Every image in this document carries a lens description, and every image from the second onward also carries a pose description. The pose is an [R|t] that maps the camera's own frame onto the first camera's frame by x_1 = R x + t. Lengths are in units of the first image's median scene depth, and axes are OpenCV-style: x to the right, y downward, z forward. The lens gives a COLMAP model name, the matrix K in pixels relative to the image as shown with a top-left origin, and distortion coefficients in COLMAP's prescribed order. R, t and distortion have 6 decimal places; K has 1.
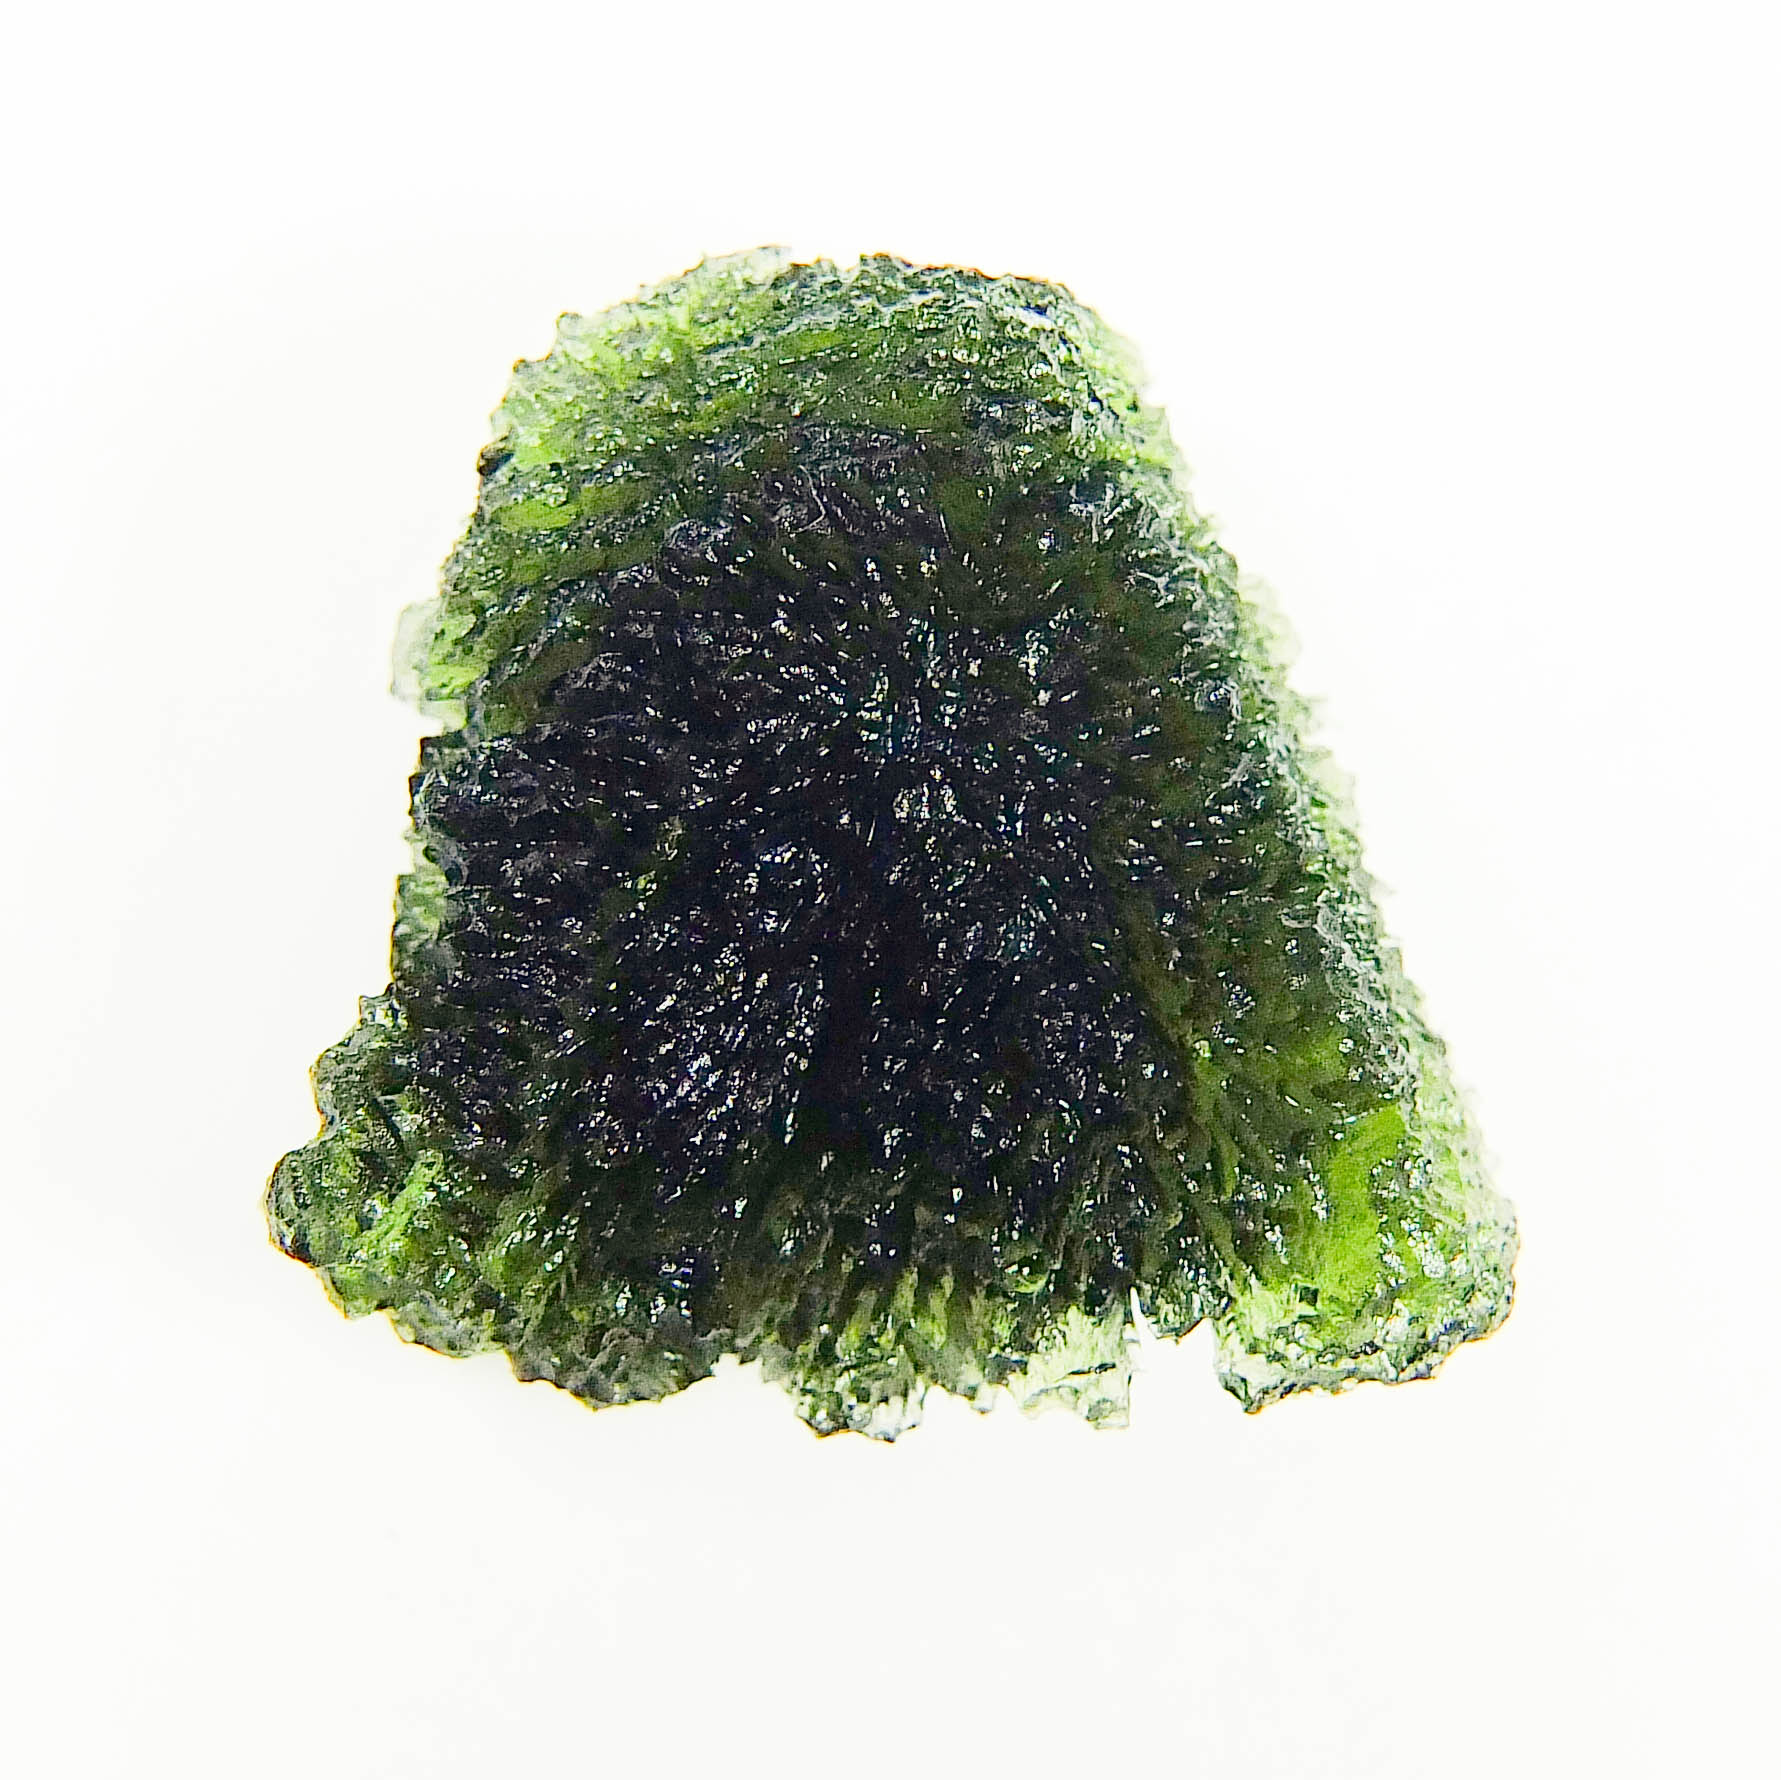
lens RADIAL K [[3748.8, 0, 958.8], [0, 3748.8, 887.9], [0, 0, 1]] dist [0.236795, -0.041662]
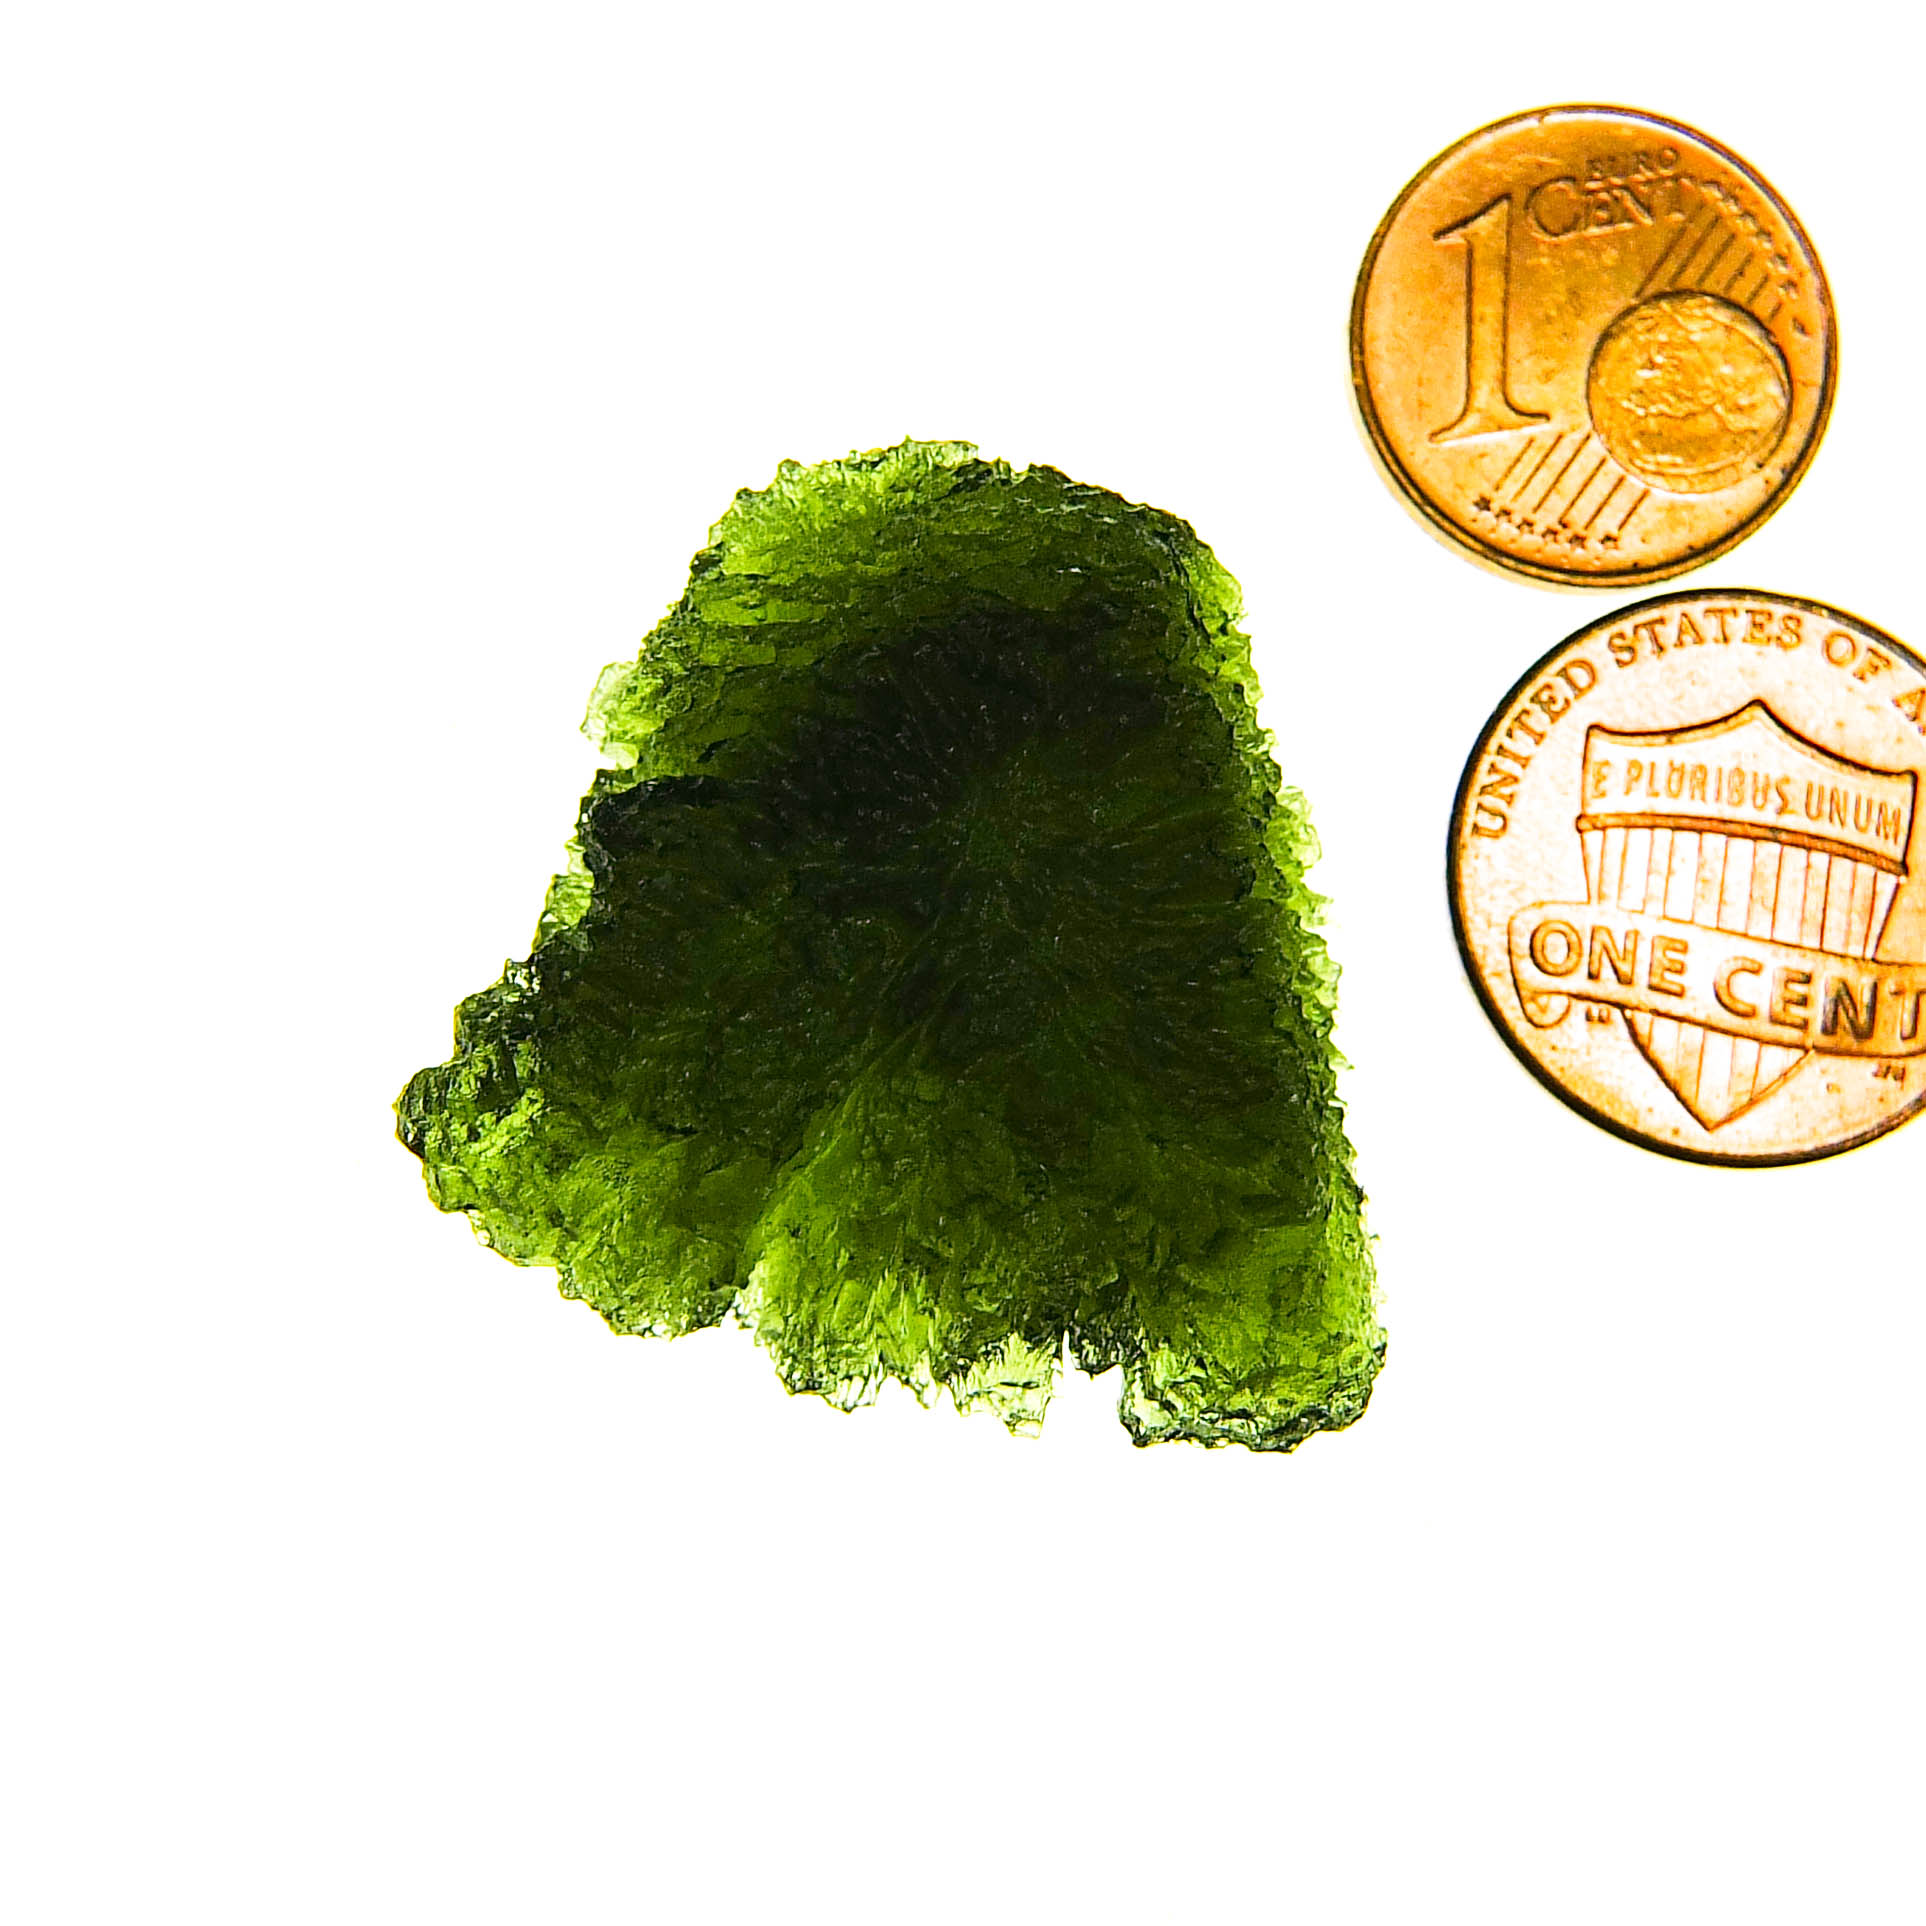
lens RADIAL K [[3769.8, 0, 963.0], [0, 3769.8, 963.0], [0, 0, 1]] dist [-0.043756, -0.222068]
pose [[0.976335, 0.214388, -0.028425, 0.022609], [-0.215226, 0.976082, -0.030699, 0.034989], [0.021163, 0.036090, 0.999124, -0.229744]]
